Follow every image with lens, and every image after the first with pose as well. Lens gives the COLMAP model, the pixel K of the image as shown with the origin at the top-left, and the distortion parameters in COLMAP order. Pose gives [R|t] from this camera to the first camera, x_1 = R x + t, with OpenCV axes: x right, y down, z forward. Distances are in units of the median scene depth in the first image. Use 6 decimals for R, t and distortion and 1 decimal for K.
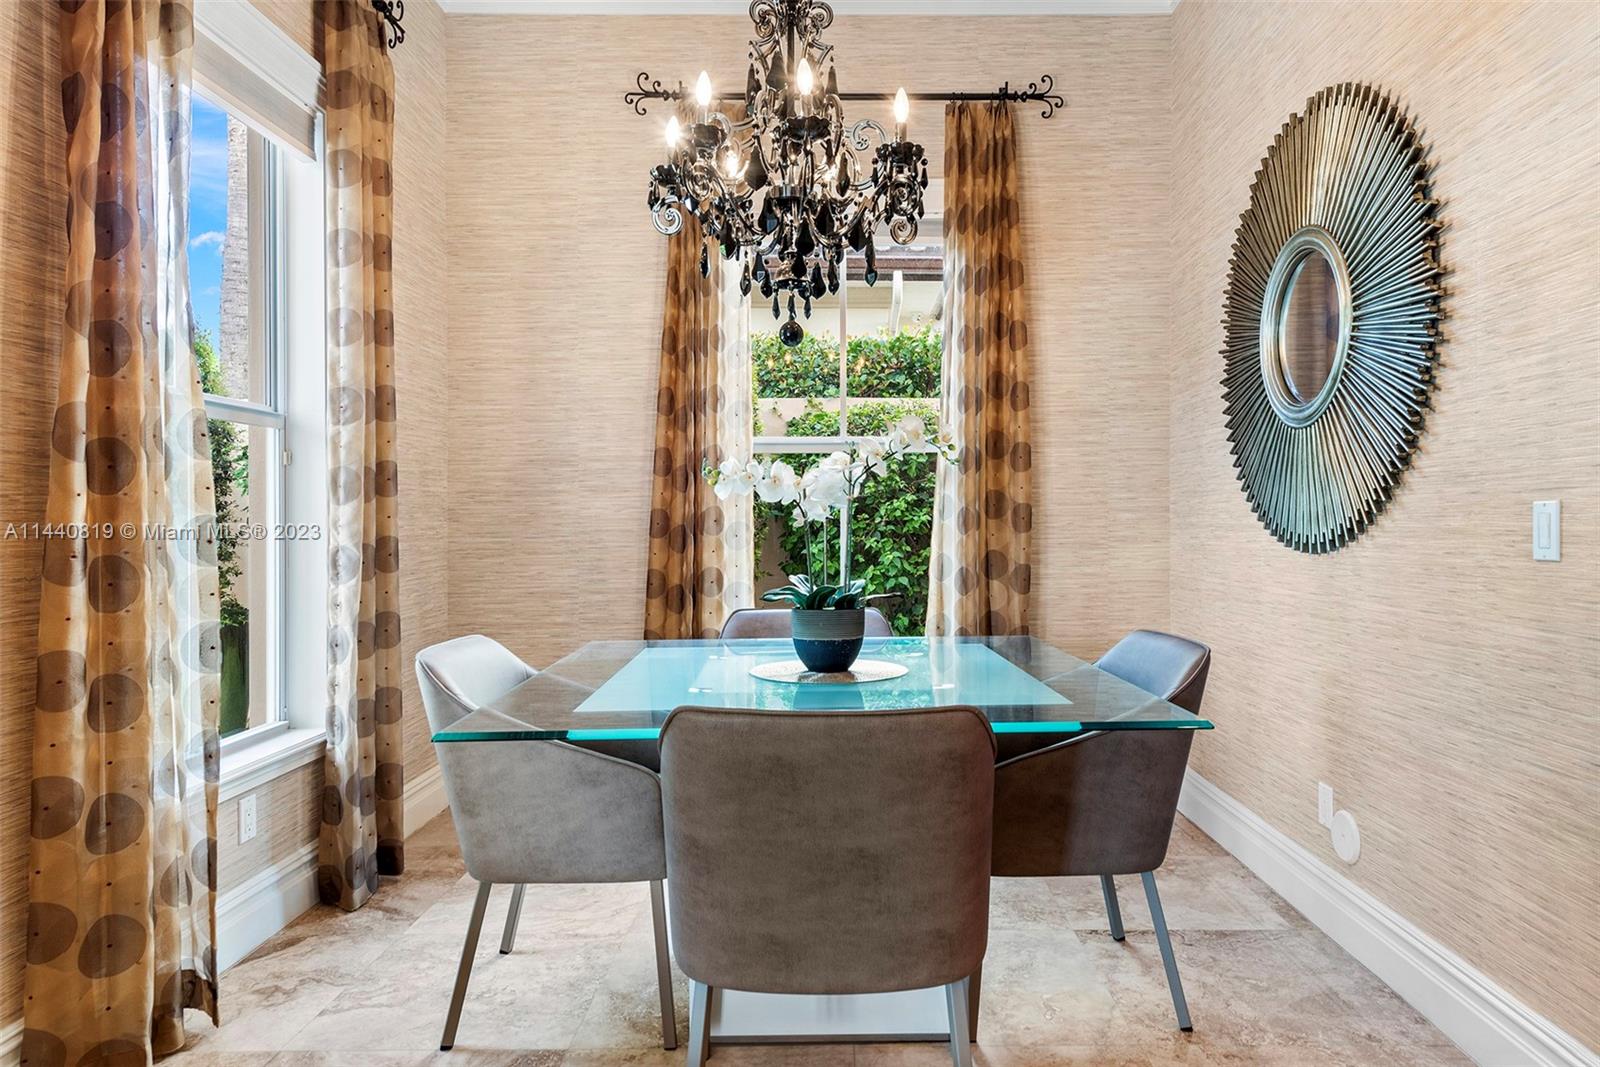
lens RADIAL K [[1041.4, 0, 806.4], [0, 1041.4, 525.2], [0, 0, 1]] dist [0.008215, -0.000187]
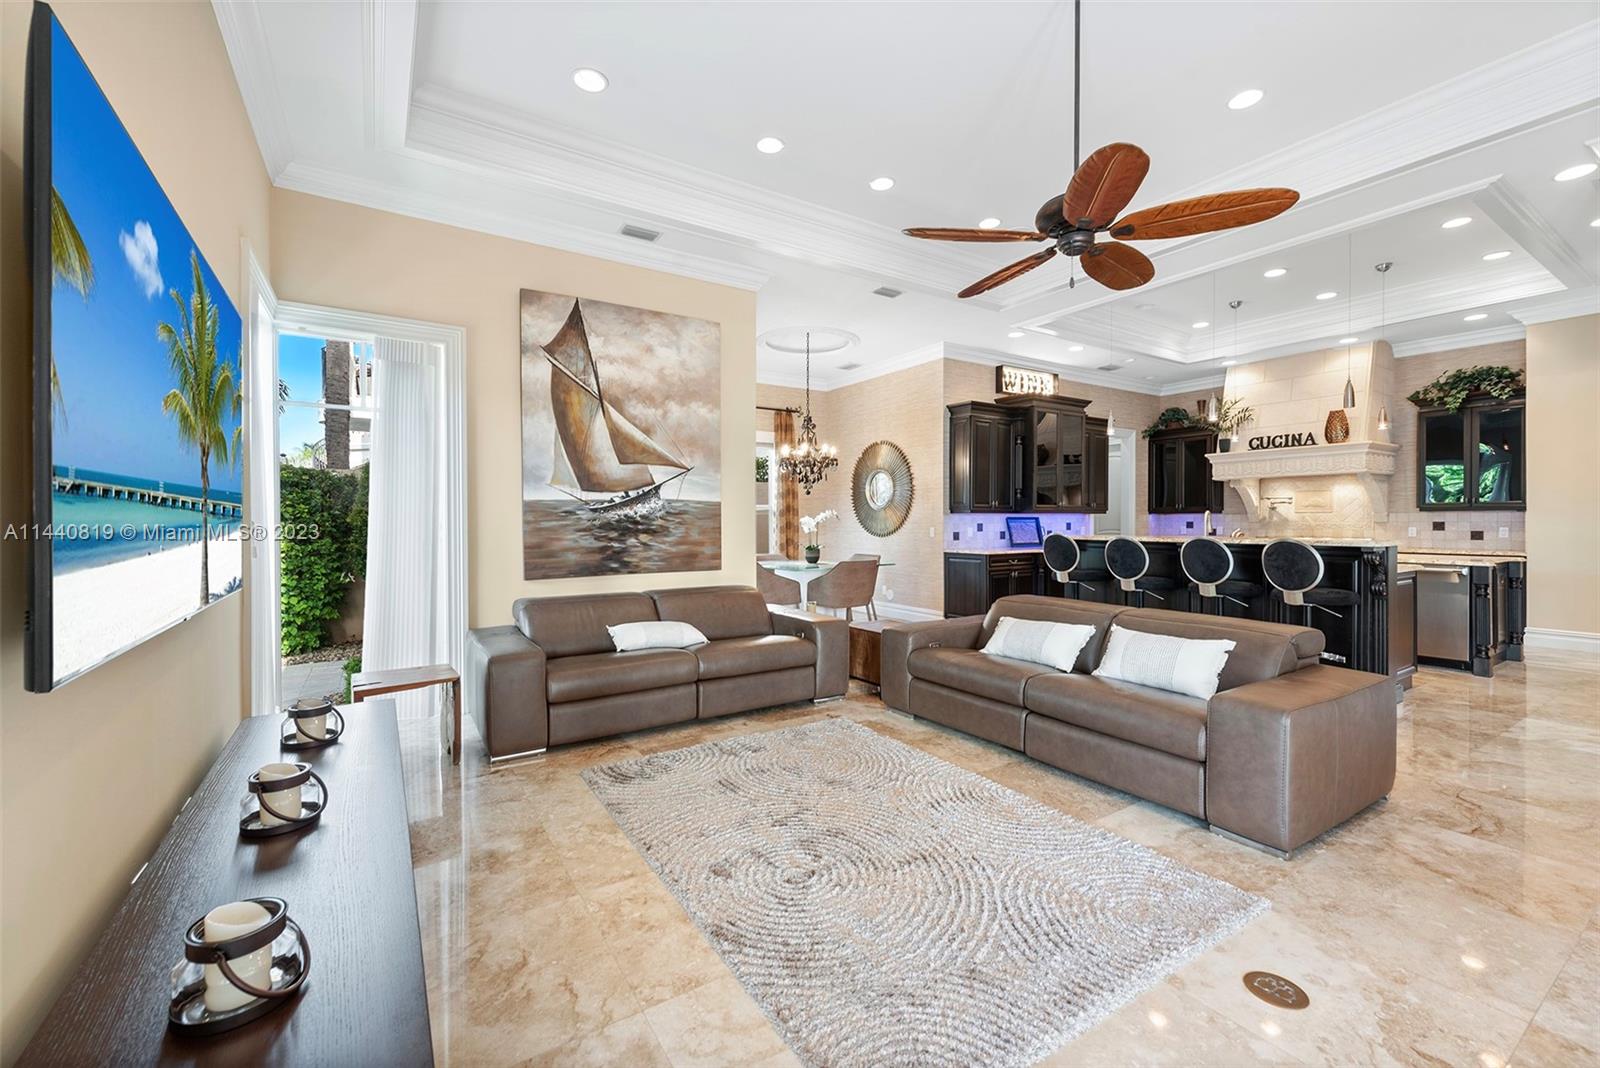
lens RADIAL K [[665.9, 0, 802.0], [0, 665.9, 523.5], [0, 0, 1]] dist [0.009110, -0.000081]
pose [[0.825731, -0.003539, 0.564054, -1.053495], [0.005624, 0.999982, -0.001959, -0.022189], [-0.564037, 0.004790, 0.825736, -0.894863]]
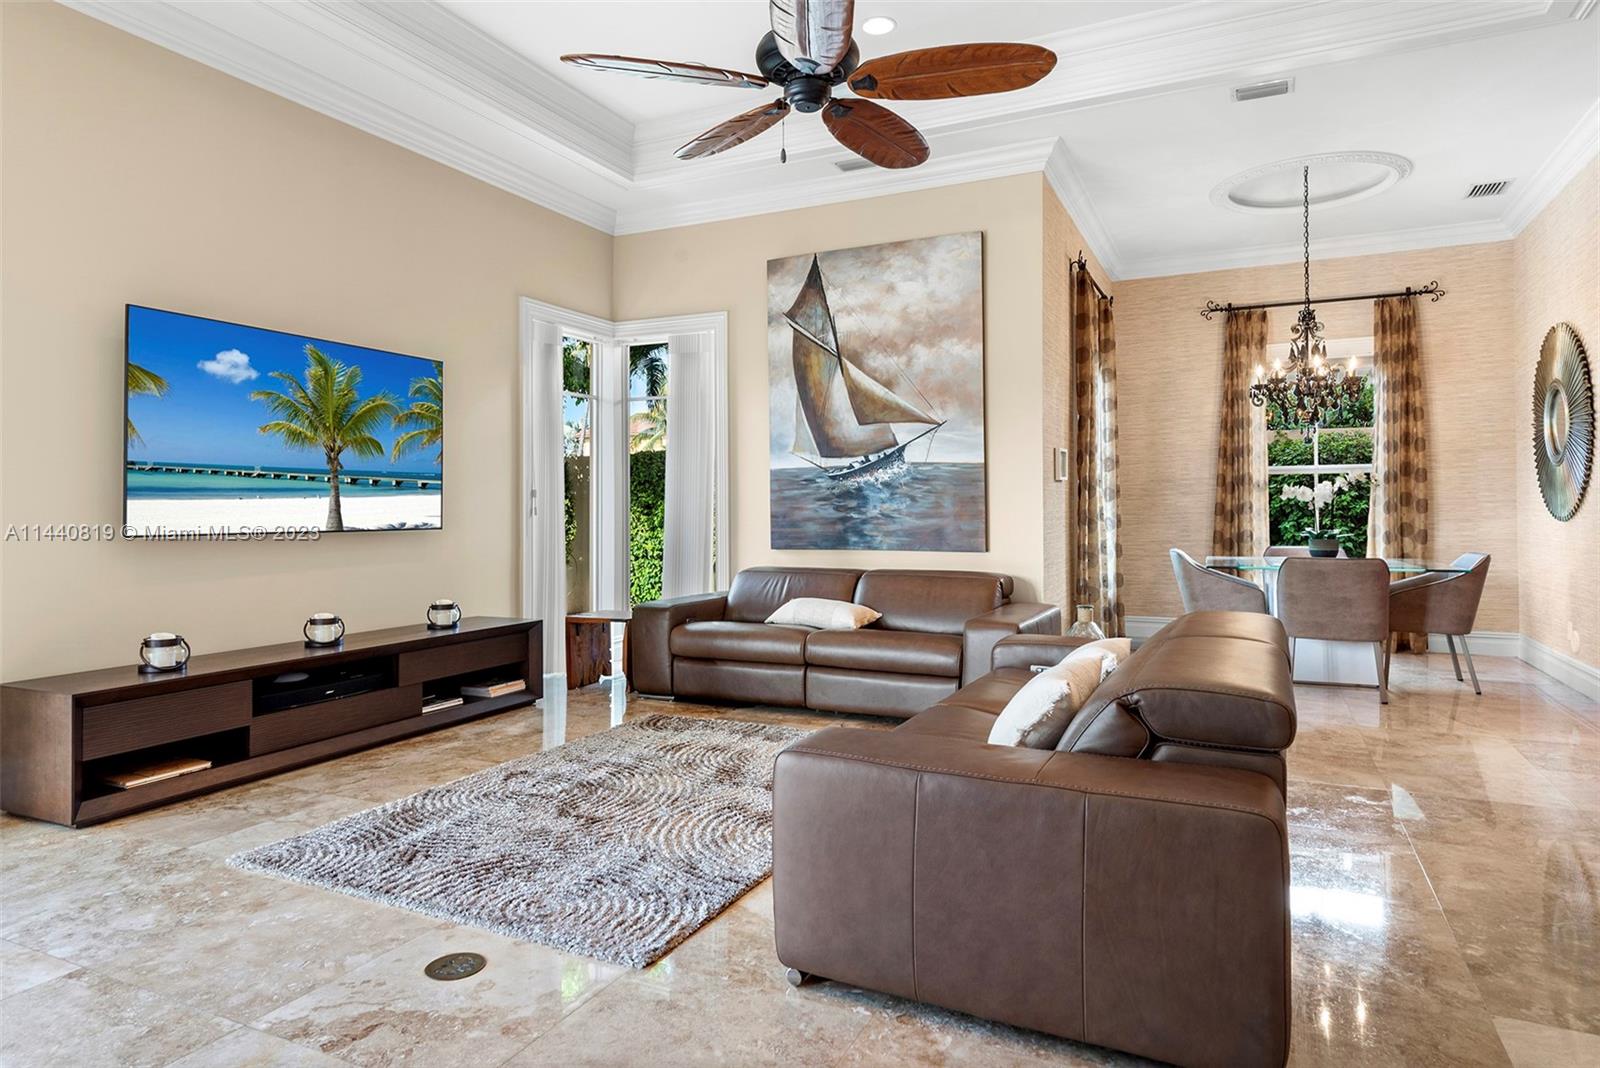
lens RADIAL K [[951.1, 0, 777.8], [0, 951.1, 495.9], [0, 0, 1]] dist [0.007829, -0.005784]
pose [[0.905806, -0.007448, -0.423628, -0.132800], [-0.000427, 0.999829, -0.018491, 0.007847], [0.423693, 0.016930, 0.905648, -1.149722]]
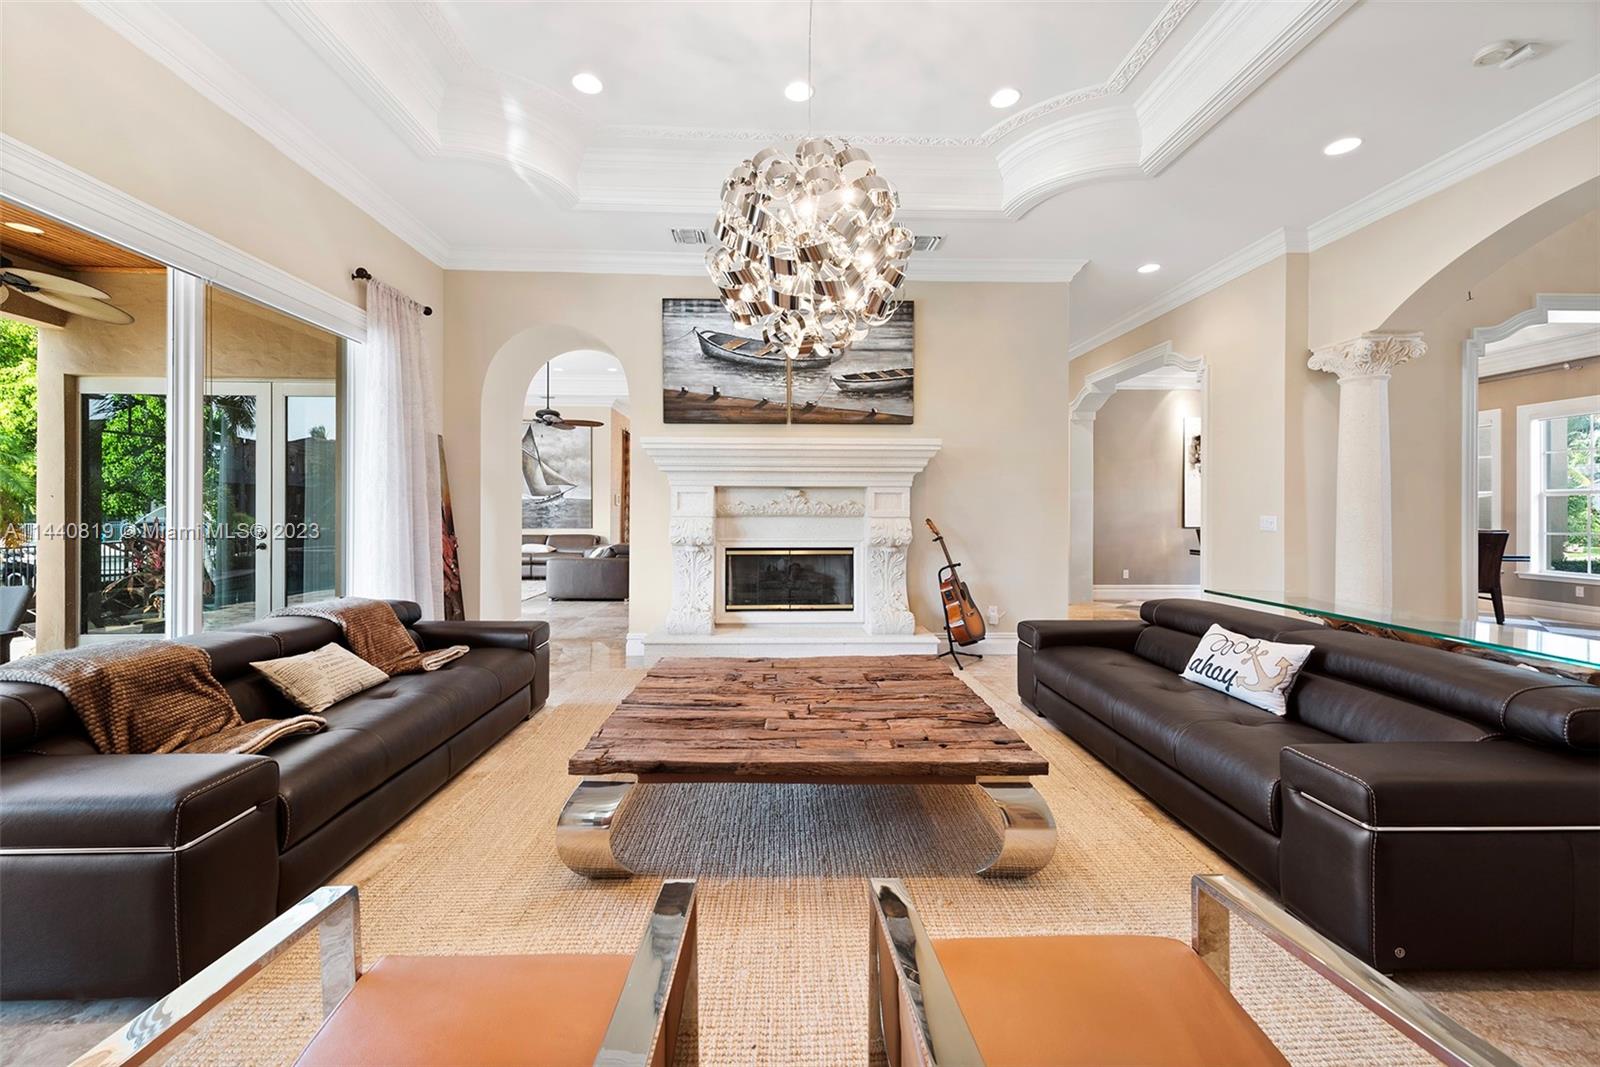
lens RADIAL K [[641.0, 0, 798.7], [0, 641.0, 517.6], [0, 0, 1]] dist [0.005643, 0.000468]
pose [[0.997545, 0.002821, 0.069966, 0.286137], [-0.002318, 0.999971, -0.007267, 0.034213], [-0.069984, 0.007087, 0.997523, -2.722560]]
